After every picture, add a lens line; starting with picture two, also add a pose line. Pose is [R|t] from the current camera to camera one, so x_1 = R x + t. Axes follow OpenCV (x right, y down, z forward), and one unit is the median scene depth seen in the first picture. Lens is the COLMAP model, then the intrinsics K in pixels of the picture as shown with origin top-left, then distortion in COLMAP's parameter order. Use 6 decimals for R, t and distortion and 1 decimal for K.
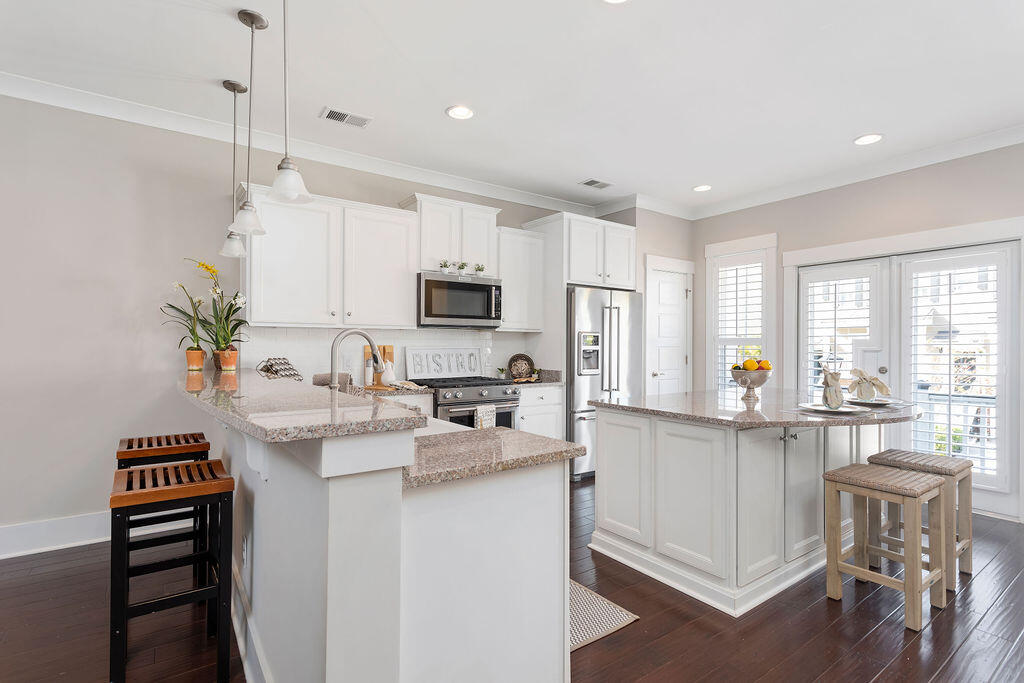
lens RADIAL K [[495.5, 0, 512.1], [0, 495.5, 343.3], [0, 0, 1]] dist [-0.000546, -0.000052]
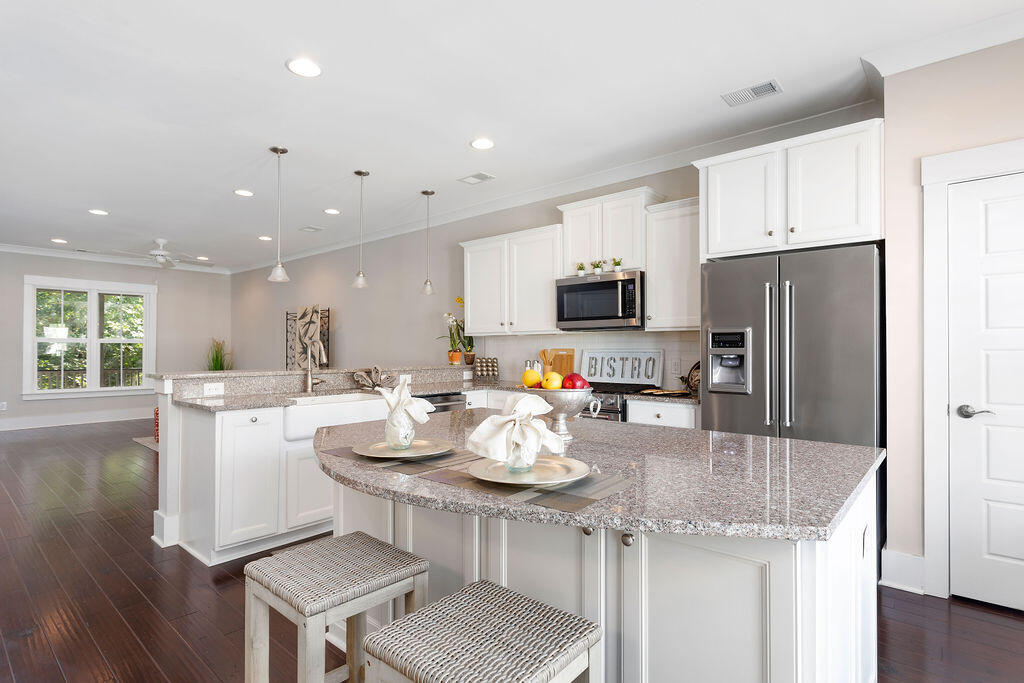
lens RADIAL K [[515.4, 0, 510.6], [0, 515.4, 345.5], [0, 0, 1]] dist [0.002442, 0.000114]
pose [[0.231625, -0.008966, -0.972764, 0.807549], [0.000617, 0.999959, -0.009070, 0.007559], [0.972805, 0.001501, 0.231621, 0.602090]]
